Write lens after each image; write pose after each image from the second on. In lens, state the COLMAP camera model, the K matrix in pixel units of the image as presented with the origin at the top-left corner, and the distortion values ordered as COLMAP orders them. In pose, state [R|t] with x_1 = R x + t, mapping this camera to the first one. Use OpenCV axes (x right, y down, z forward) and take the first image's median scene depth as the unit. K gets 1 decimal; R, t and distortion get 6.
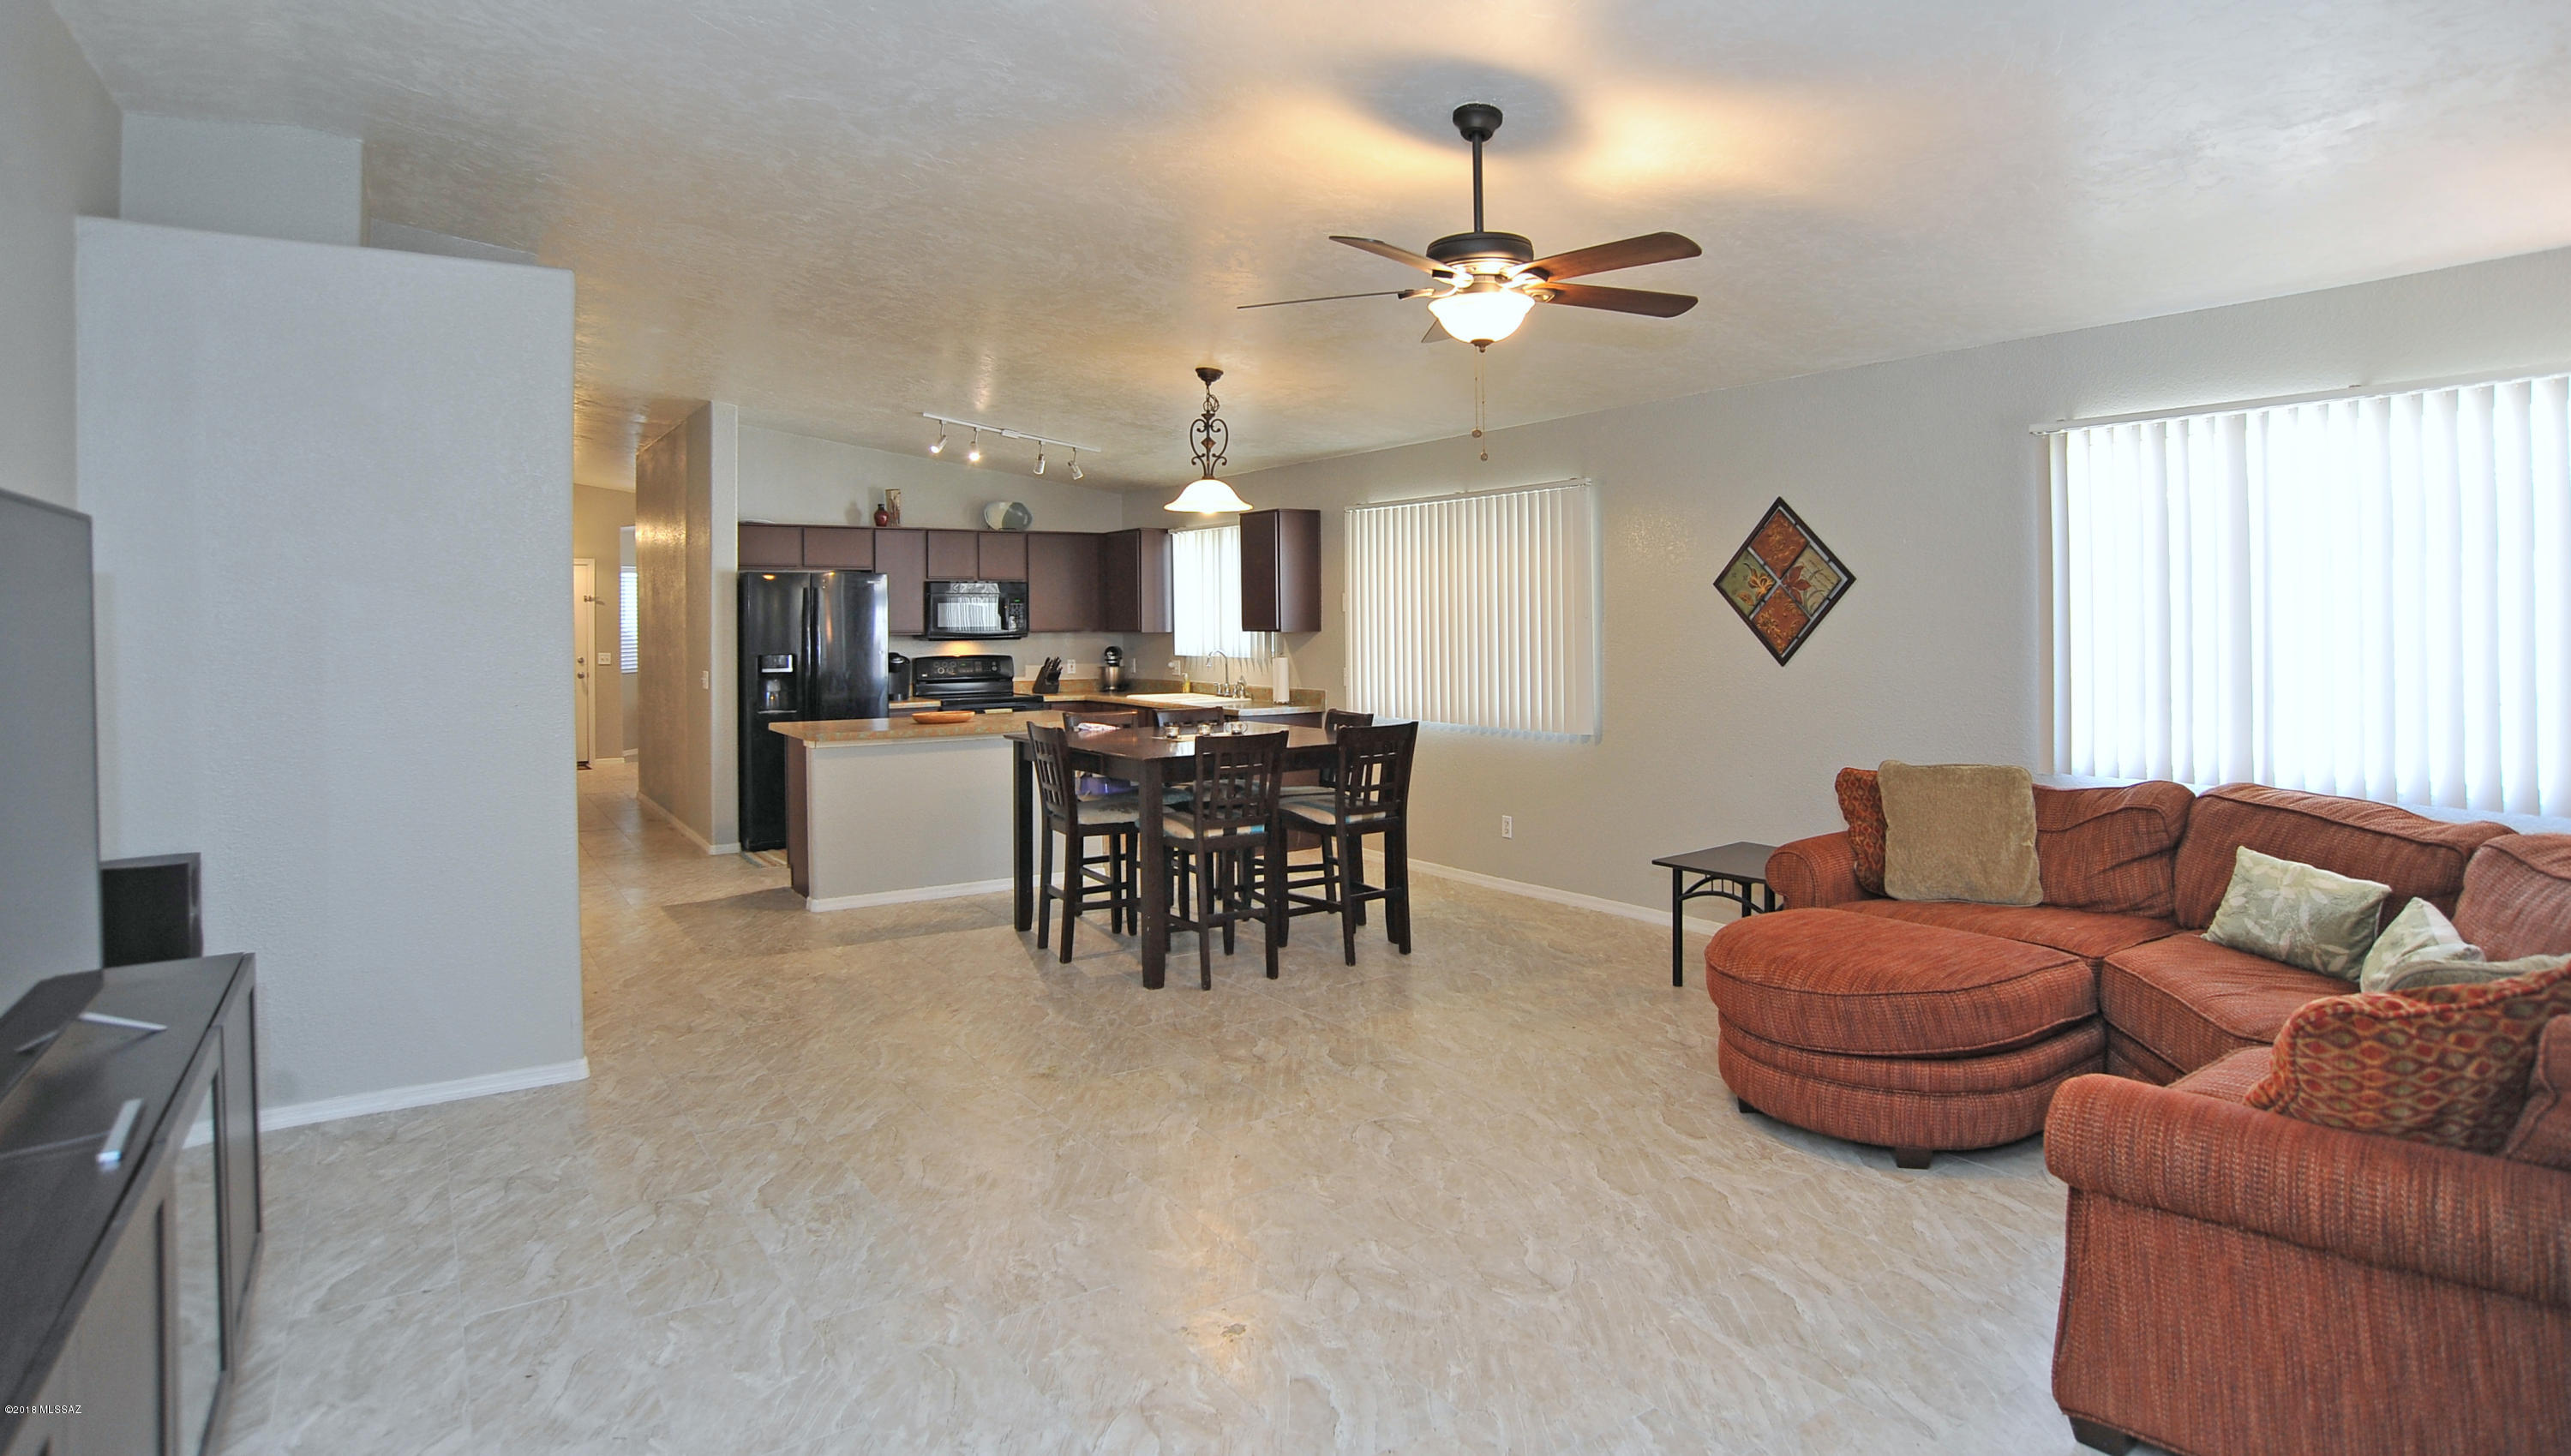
lens RADIAL K [[1344.0, 0, 1297.0], [0, 1344.0, 615.3], [0, 0, 1]] dist [-0.102136, 0.058418]
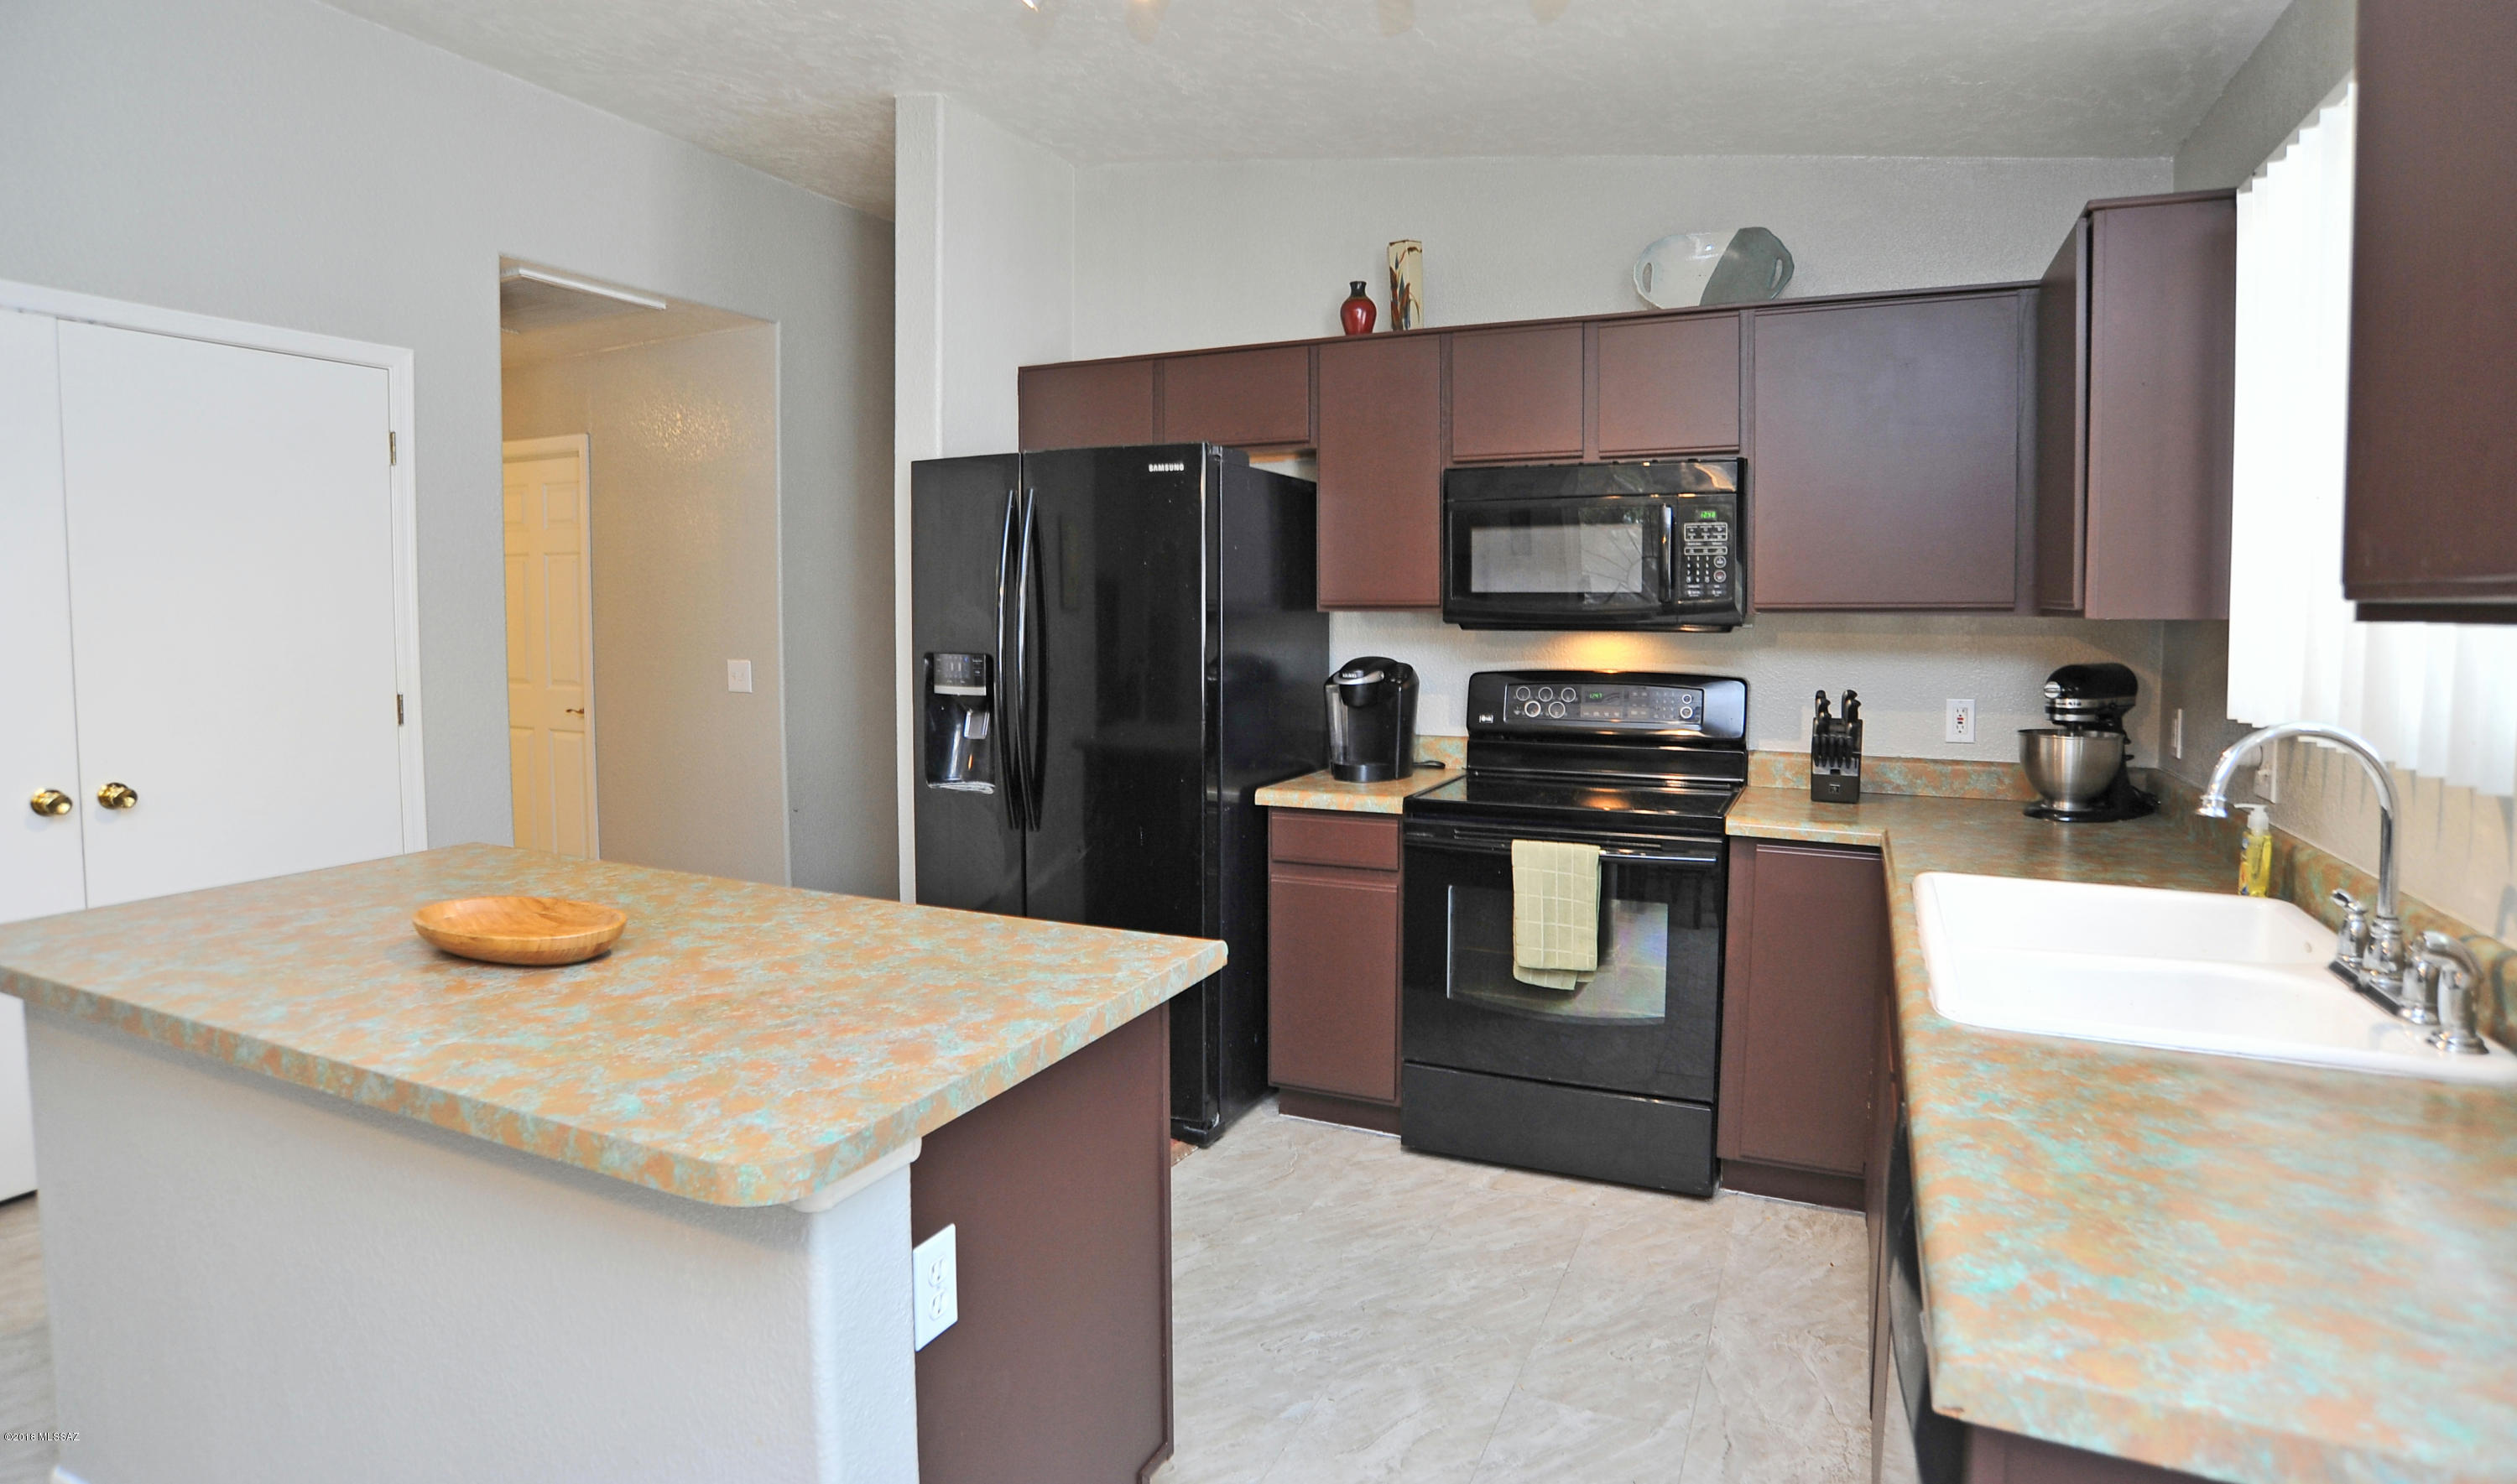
lens RADIAL K [[1295.6, 0, 1250.0], [0, 1295.6, 679.6], [0, 0, 1]] dist [-0.085534, -0.000189]
pose [[0.509147, 0.058098, -0.858716, 0.009495], [-0.003424, 0.997848, 0.065480, 0.012423], [0.860673, -0.030399, 0.508250, 1.005350]]
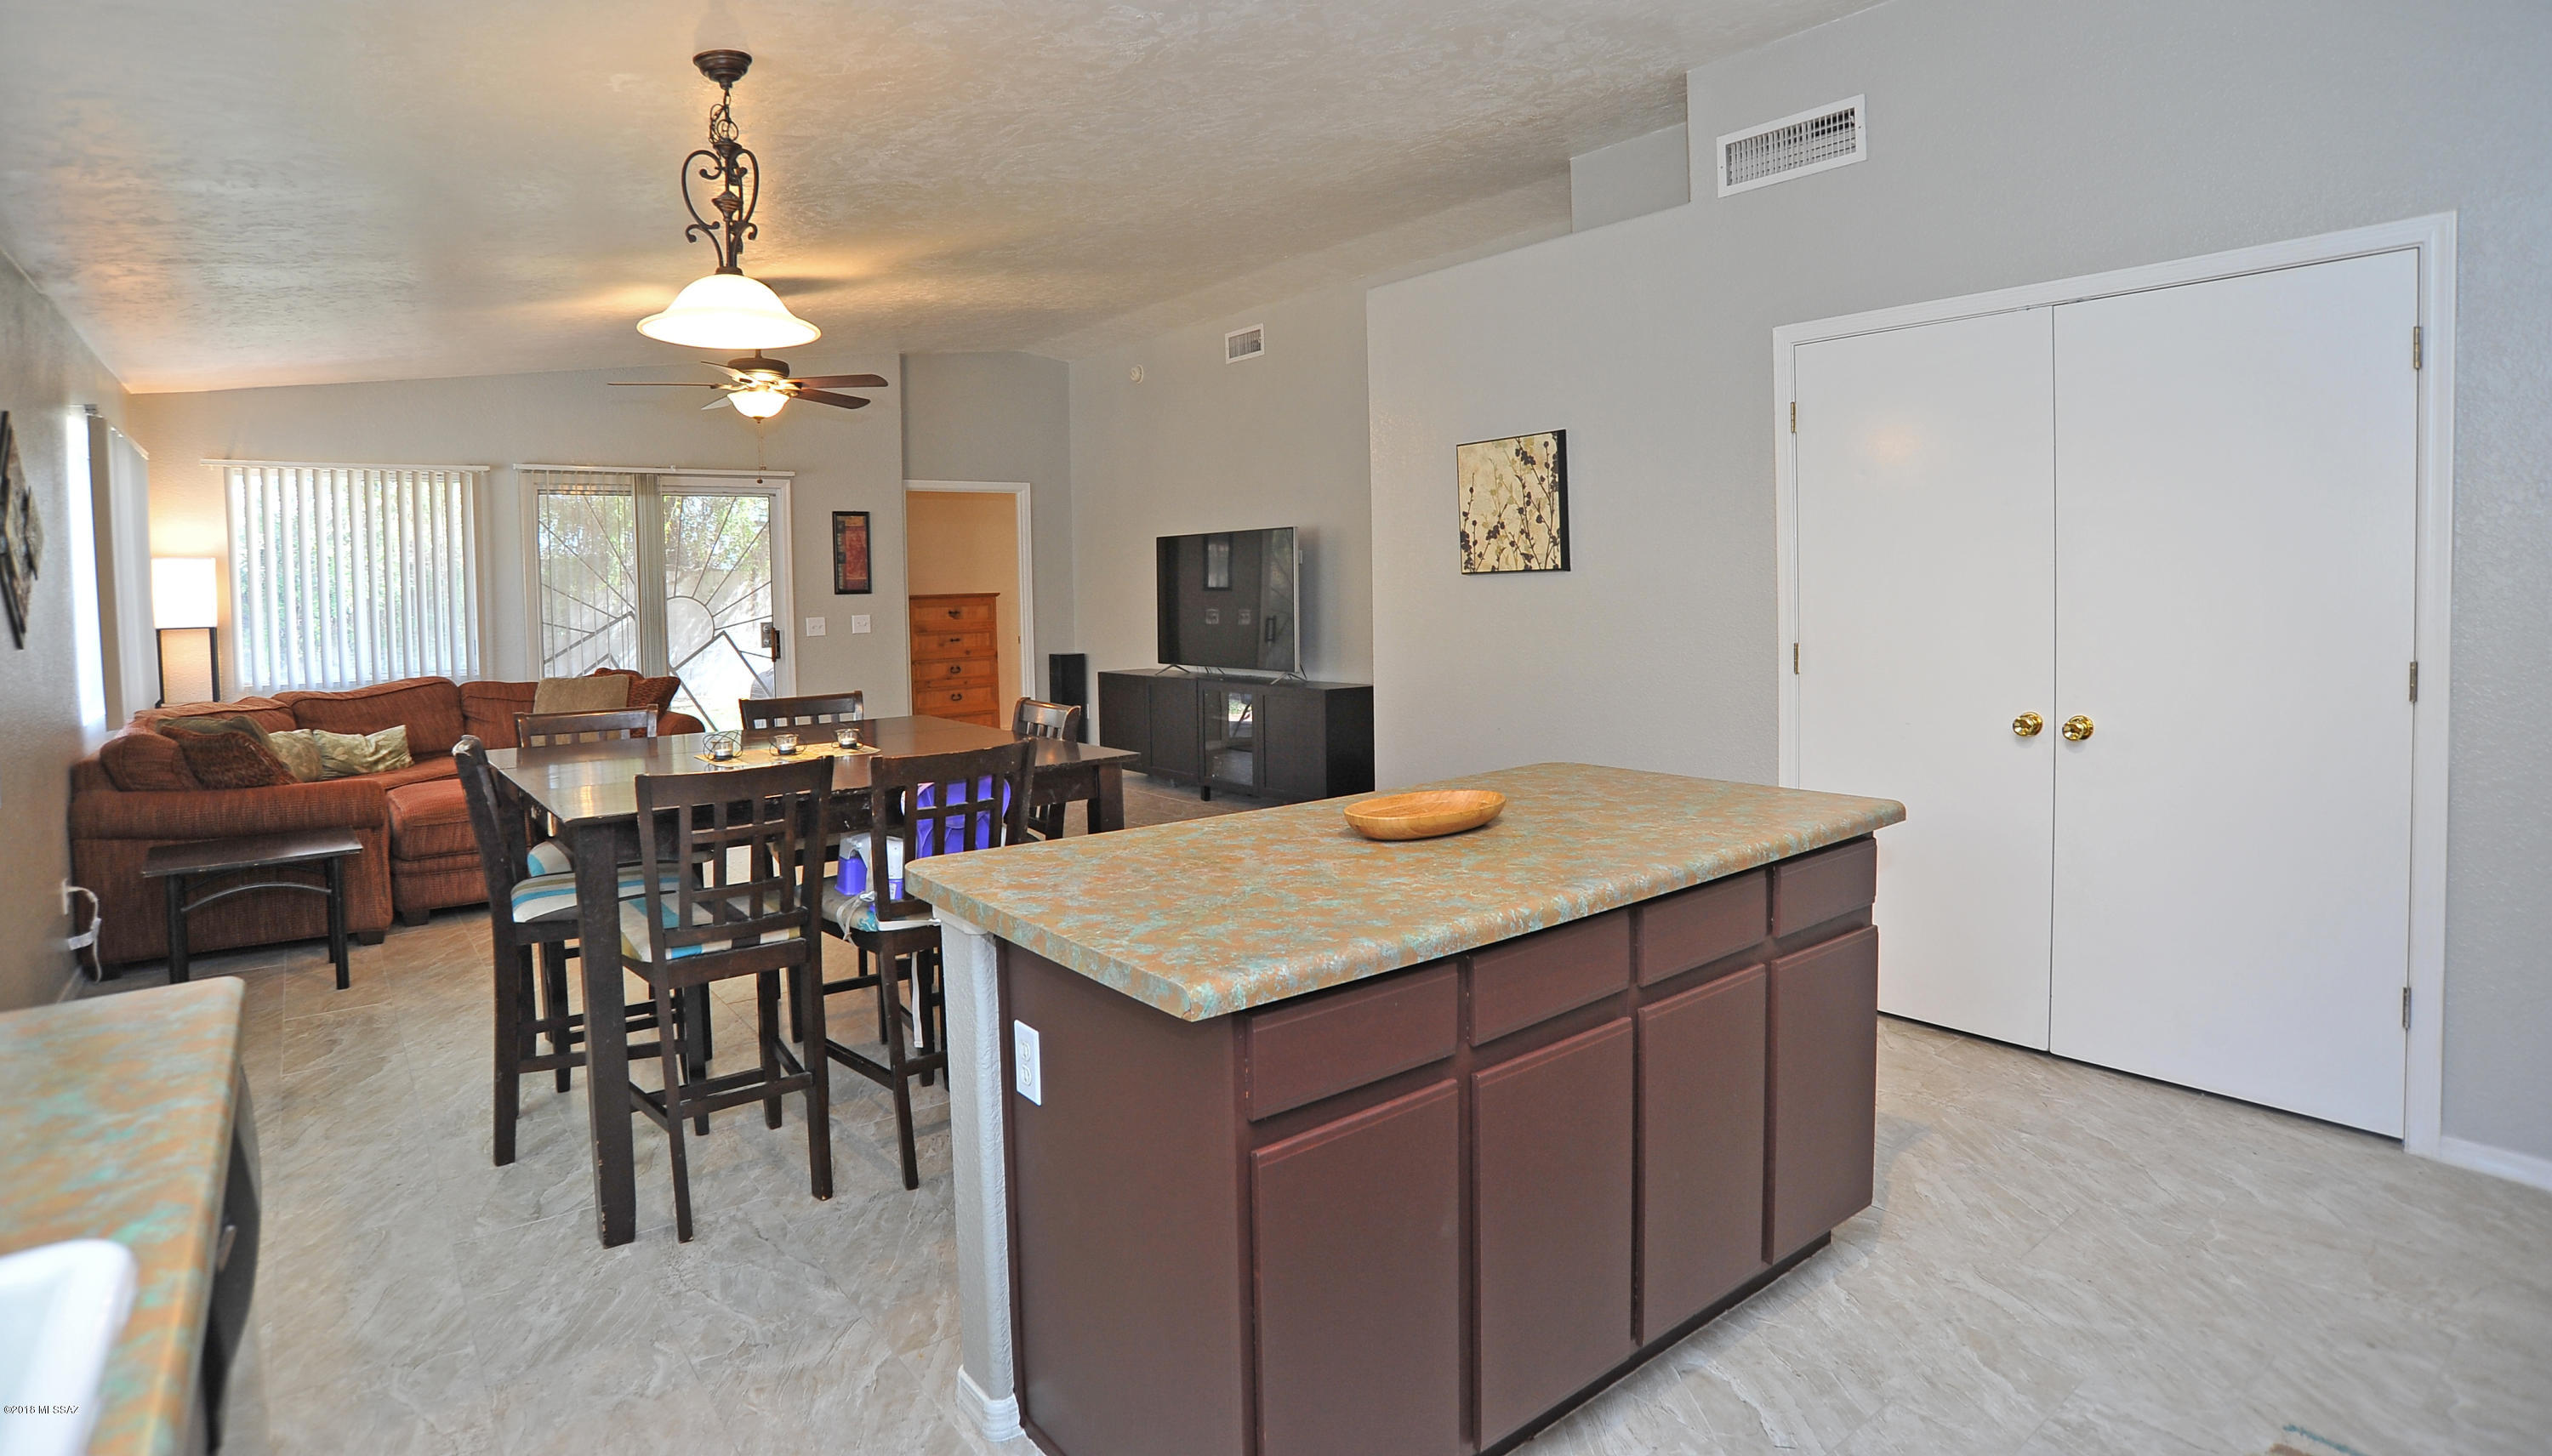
lens RADIAL K [[1305.0, 0, 1269.1], [0, 1305.0, 635.8], [0, 0, 1]] dist [-0.105395, 0.050214]
pose [[-0.997819, 0.030481, -0.058552, -0.209373], [0.028024, 0.998711, 0.042327, 0.017262], [0.059767, 0.040594, -0.997387, 1.325636]]
